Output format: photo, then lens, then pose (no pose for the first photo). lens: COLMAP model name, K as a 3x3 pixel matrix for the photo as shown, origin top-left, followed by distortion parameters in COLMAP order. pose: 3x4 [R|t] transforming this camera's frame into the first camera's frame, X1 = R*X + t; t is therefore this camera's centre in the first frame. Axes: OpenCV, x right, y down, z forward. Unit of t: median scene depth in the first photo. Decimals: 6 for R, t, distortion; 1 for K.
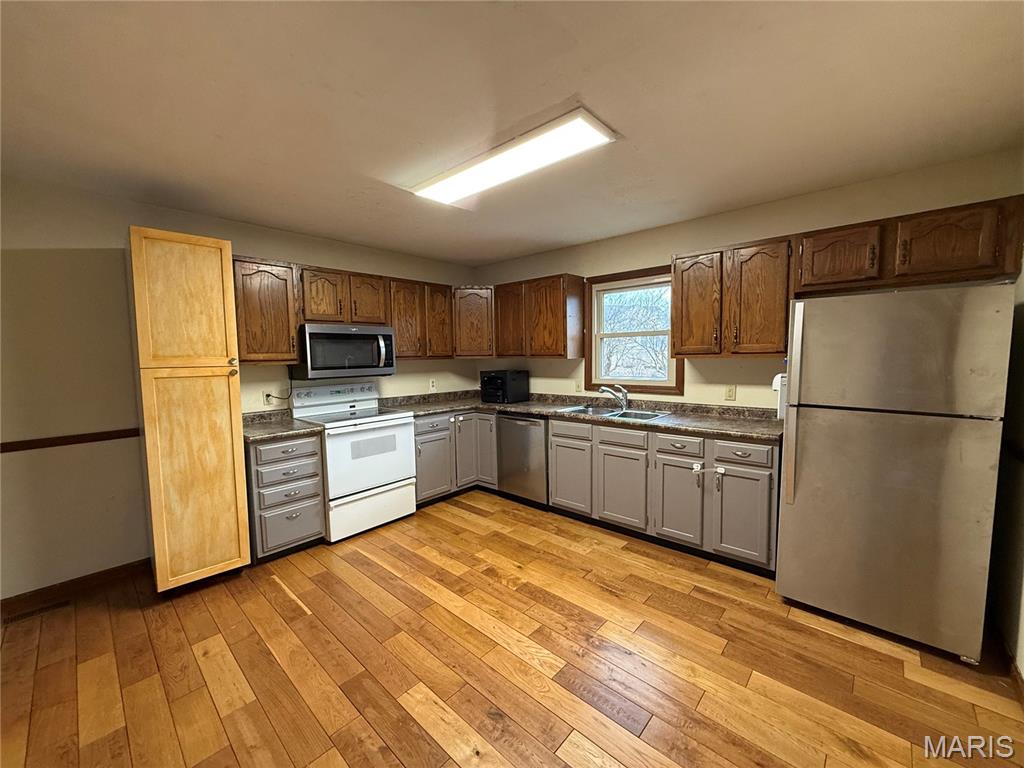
lens RADIAL K [[409.5, 0, 509.9], [0, 409.5, 384.8], [0, 0, 1]] dist [-0.002388, 0.000042]
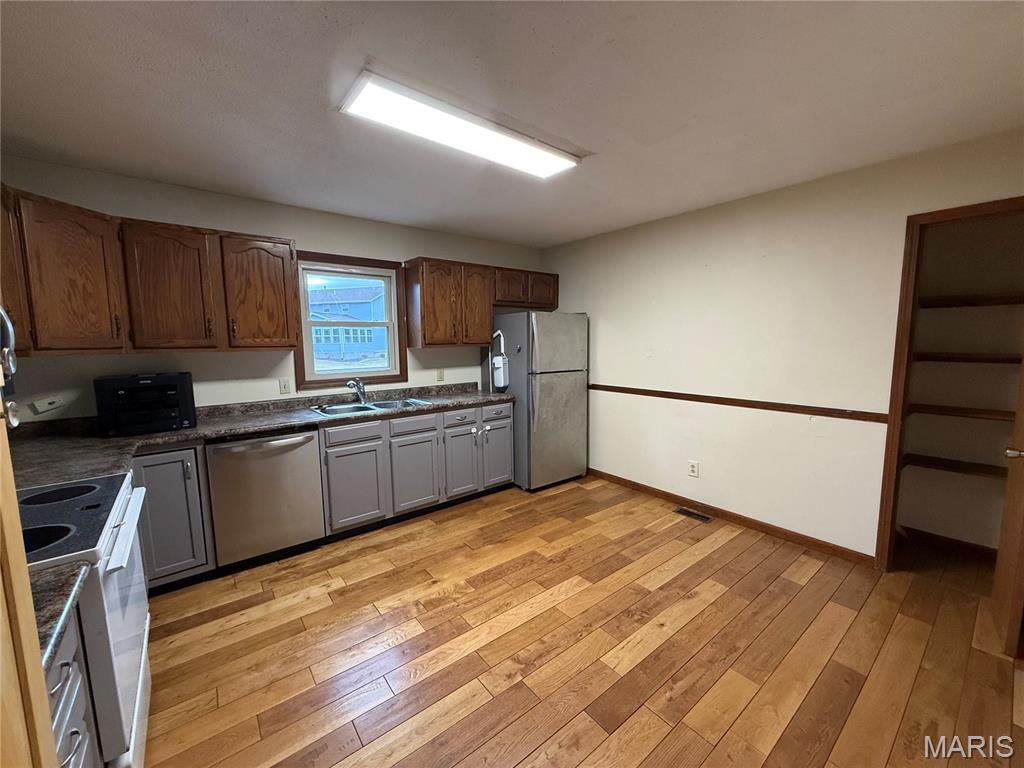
lens RADIAL K [[409.5, 0, 510.4], [0, 409.5, 385.7], [0, 0, 1]] dist [-0.002388, 0.000042]
pose [[0.151198, -0.096081, 0.983823, -0.689735], [0.083757, 0.992931, 0.084099, -0.035789], [-0.984949, 0.069687, 0.158176, 0.581975]]
